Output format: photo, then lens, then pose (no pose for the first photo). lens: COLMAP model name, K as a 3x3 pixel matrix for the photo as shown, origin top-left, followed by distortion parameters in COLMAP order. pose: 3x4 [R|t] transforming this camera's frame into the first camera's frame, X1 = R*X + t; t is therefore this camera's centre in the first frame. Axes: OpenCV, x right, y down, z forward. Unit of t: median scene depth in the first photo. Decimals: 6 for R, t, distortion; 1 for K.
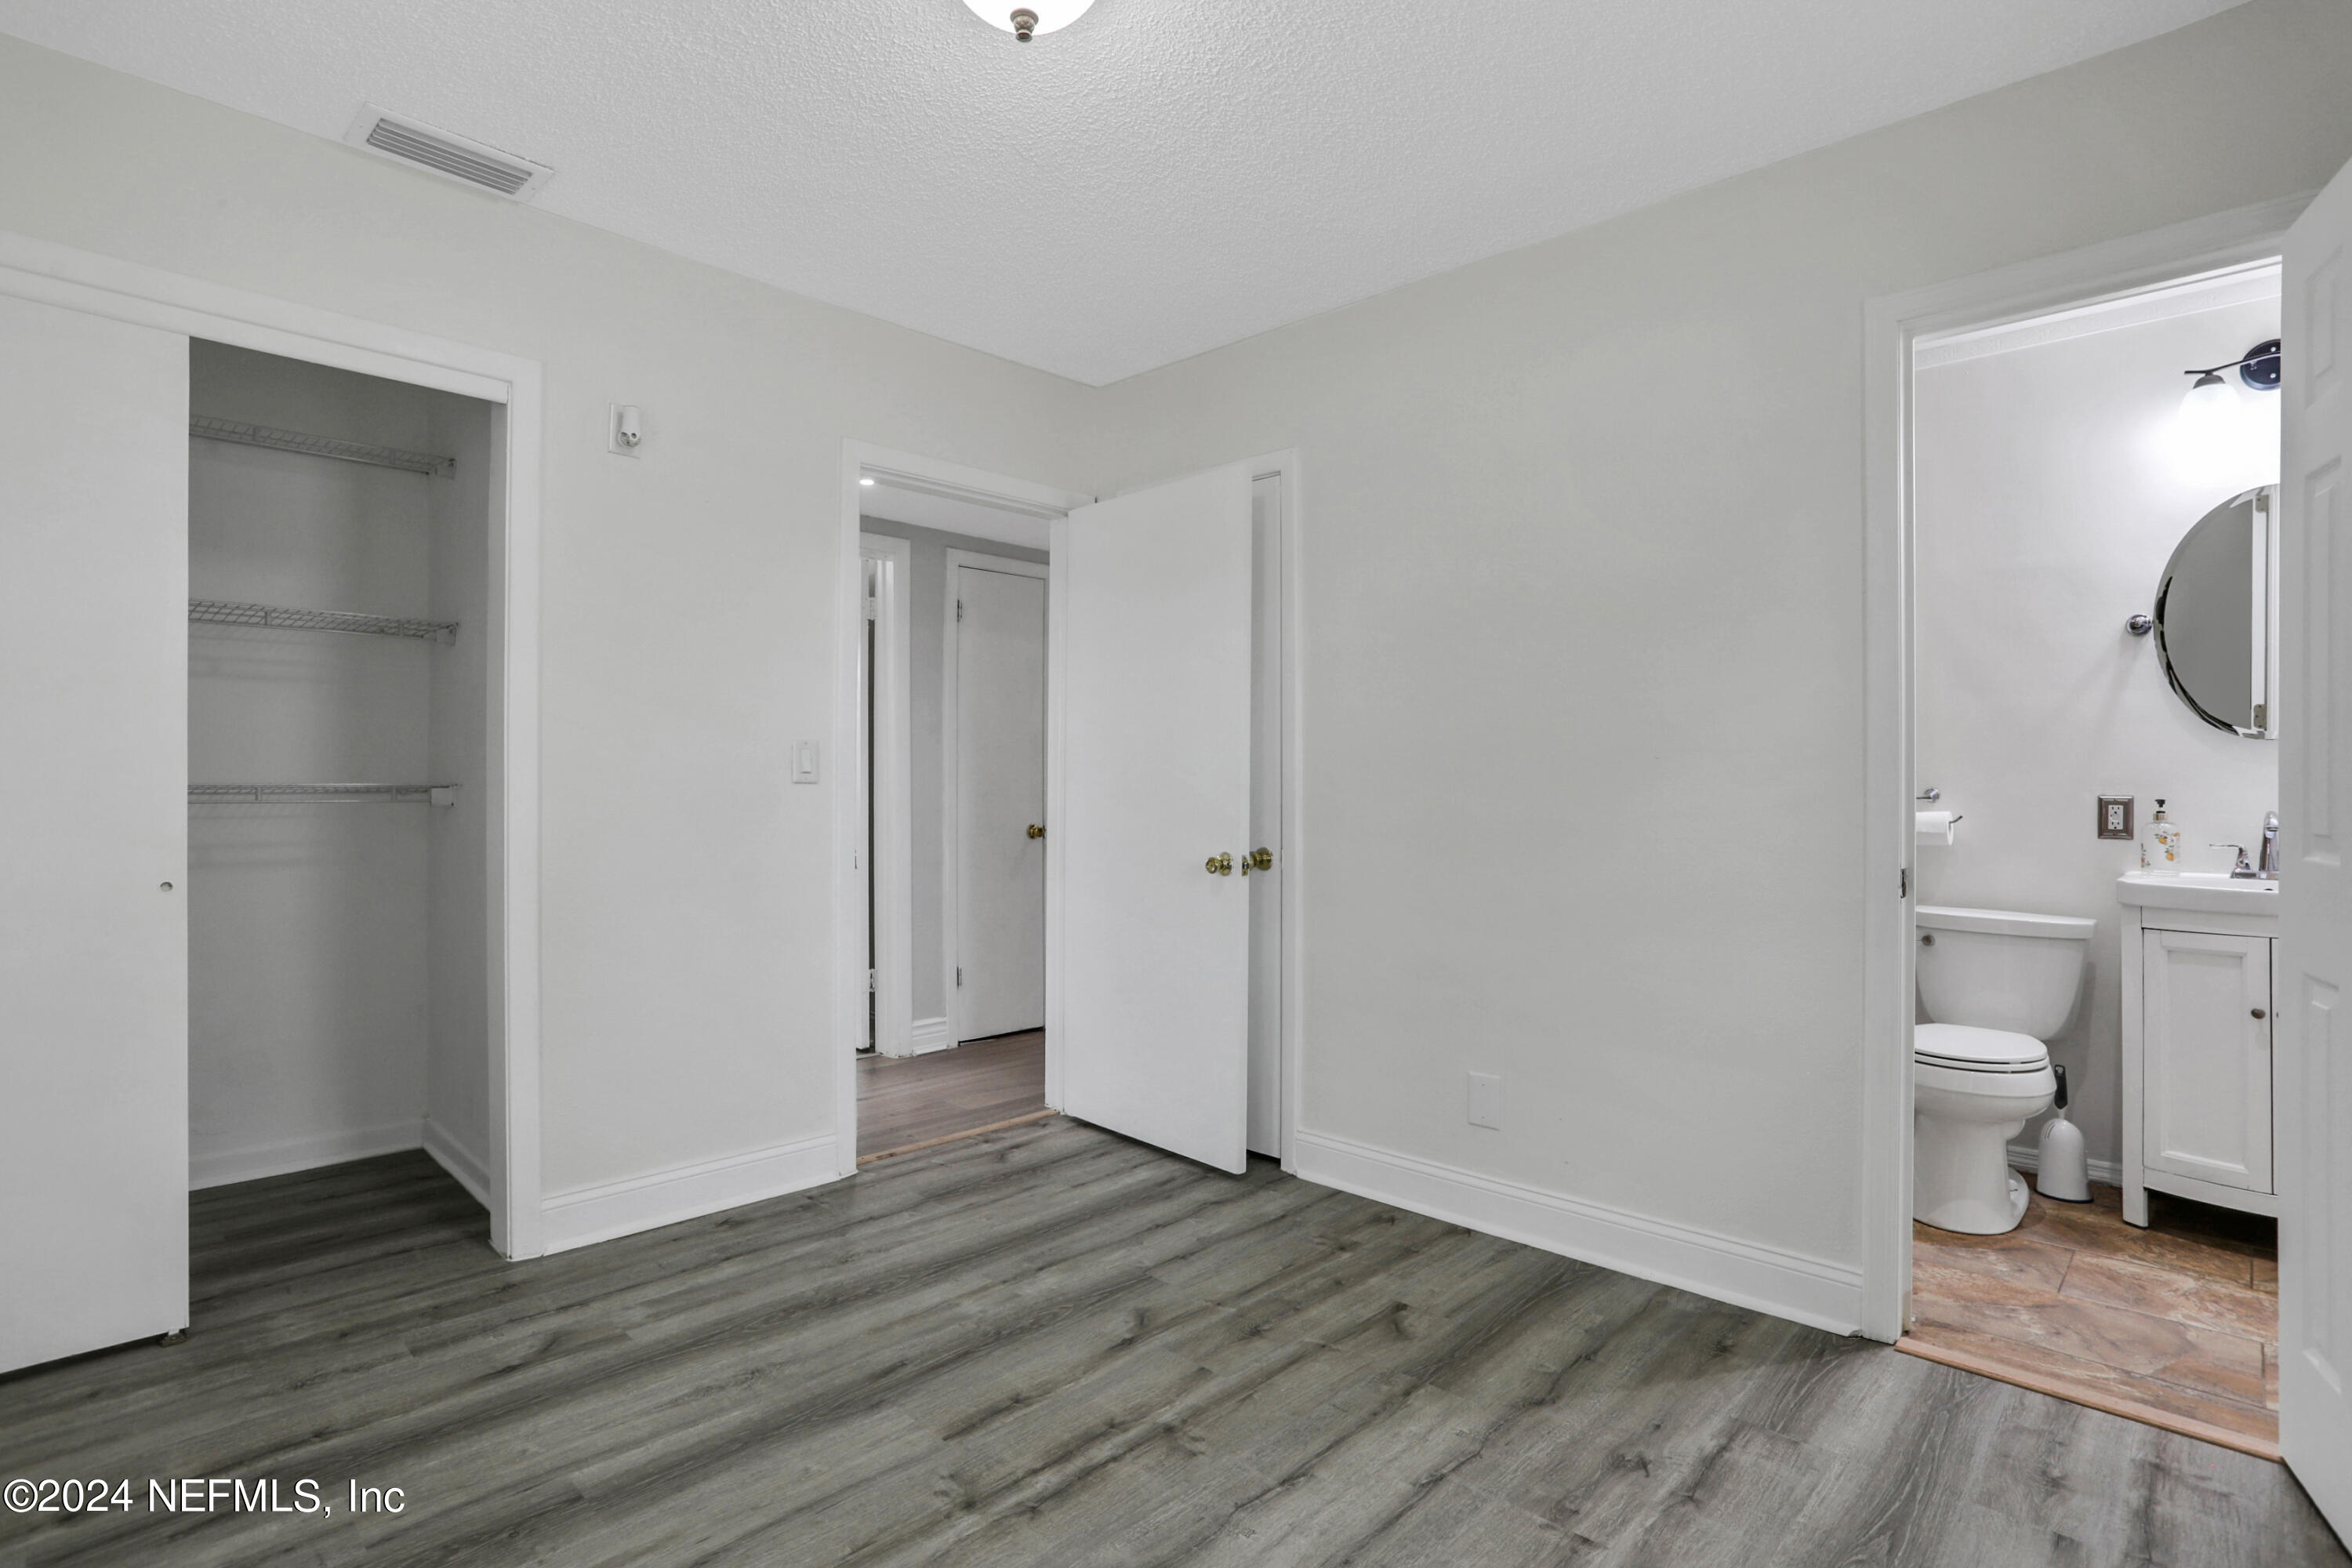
lens RADIAL K [[1169.4, 0, 1172.2], [0, 1169.4, 797.9], [0, 0, 1]] dist [-0.080767, 0.036130]
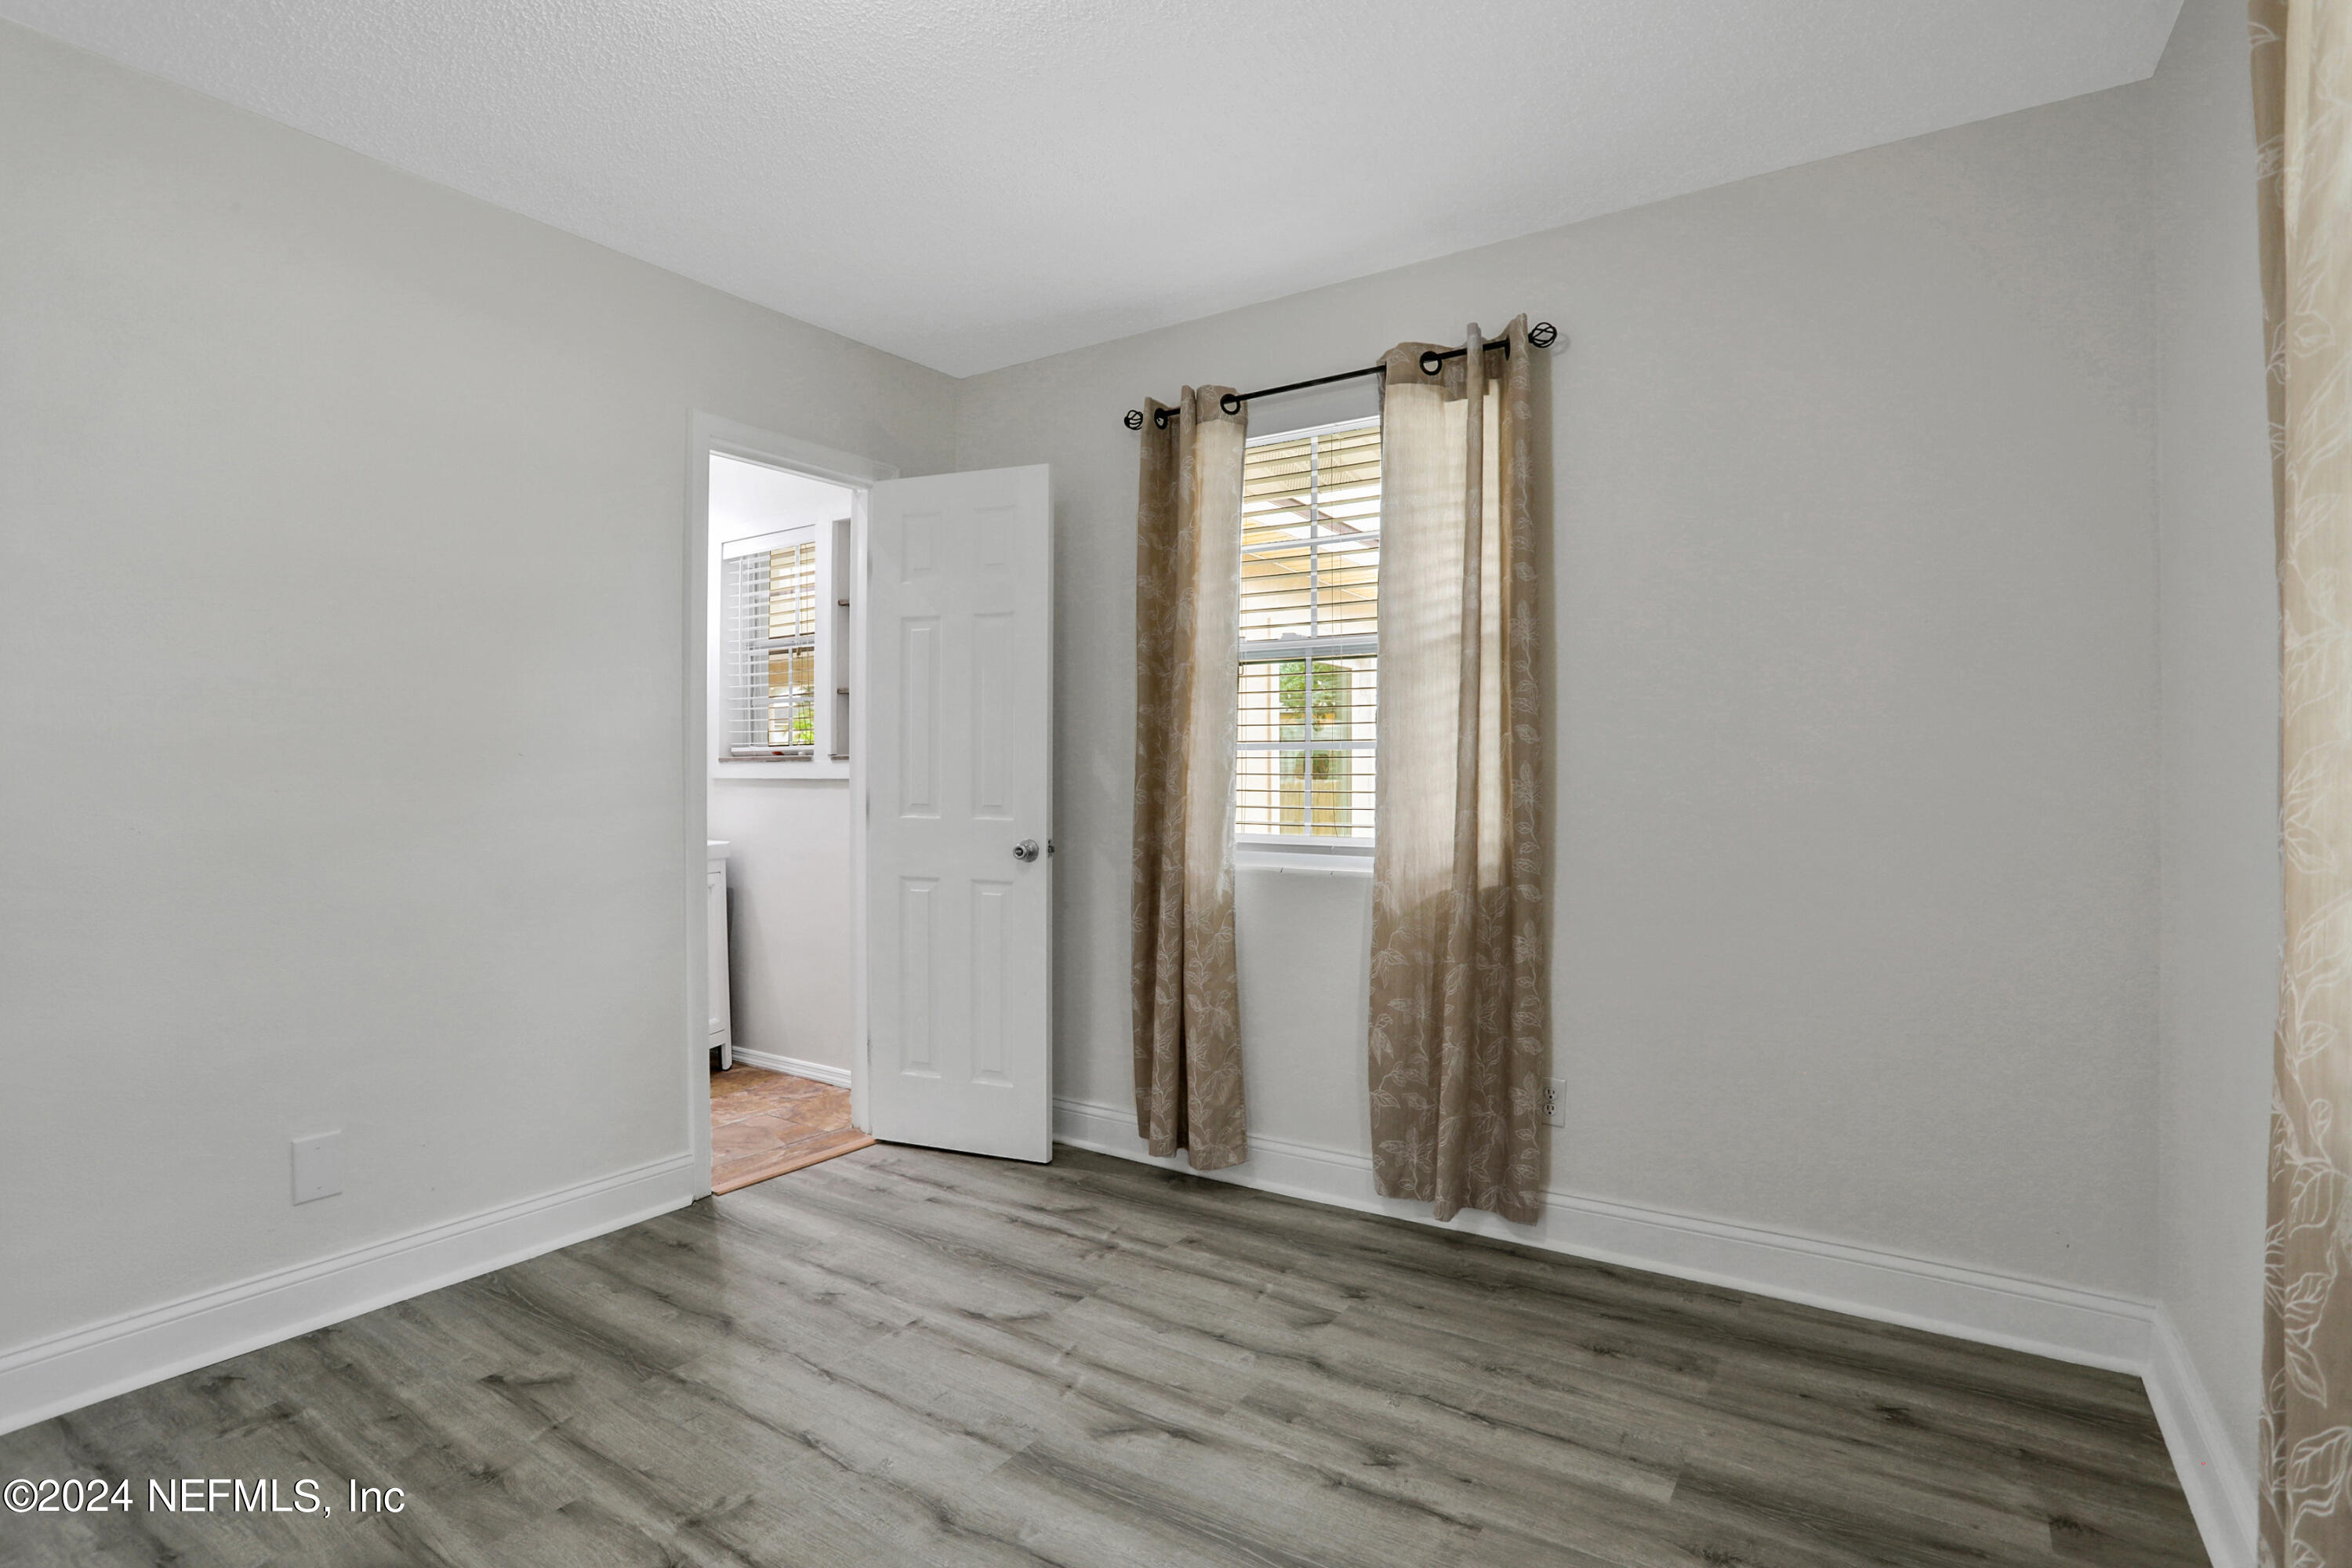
lens RADIAL K [[1169.4, 0, 1172.2], [0, 1169.4, 797.9], [0, 0, 1]] dist [-0.080767, 0.036130]
pose [[-0.189823, -0.021401, 0.981585, -0.800619], [0.010609, 0.999659, 0.023846, -0.021312], [-0.981761, 0.014940, -0.189531, 0.694293]]
